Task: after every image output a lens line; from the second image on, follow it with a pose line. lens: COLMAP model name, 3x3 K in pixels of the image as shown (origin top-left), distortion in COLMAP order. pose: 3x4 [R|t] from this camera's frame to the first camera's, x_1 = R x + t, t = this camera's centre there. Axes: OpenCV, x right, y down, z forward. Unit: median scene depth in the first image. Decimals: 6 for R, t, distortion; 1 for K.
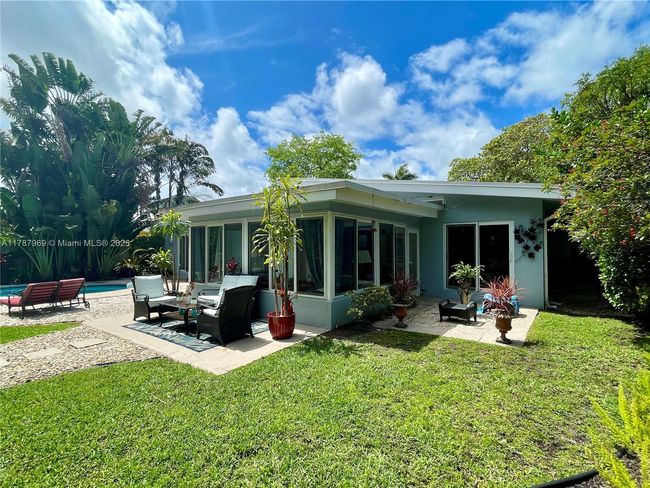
lens RADIAL K [[319.0, 0, 325.0], [0, 319.0, 244.0], [0, 0, 1]] dist [0.001148, 0.000207]
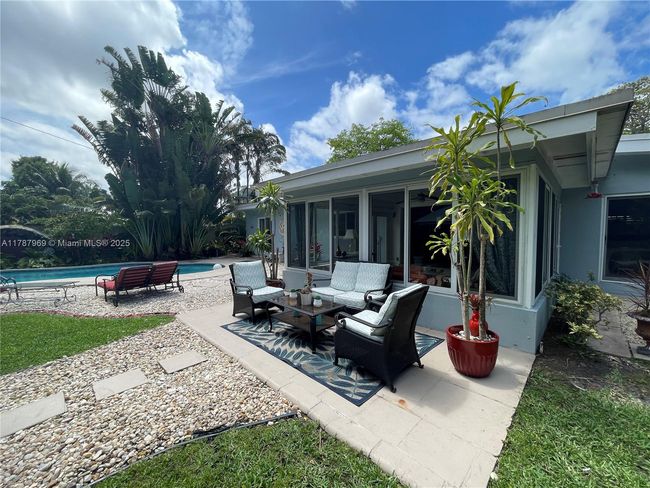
lens RADIAL K [[261.7, 0, 325.0], [0, 261.7, 244.0], [0, 0, 1]] dist [-0.003950, -0.000296]
pose [[0.990048, 0.006436, -0.140583, -0.138636], [0.002356, 0.998055, 0.062288, 0.007878], [0.140710, -0.061999, 0.988108, 0.194693]]
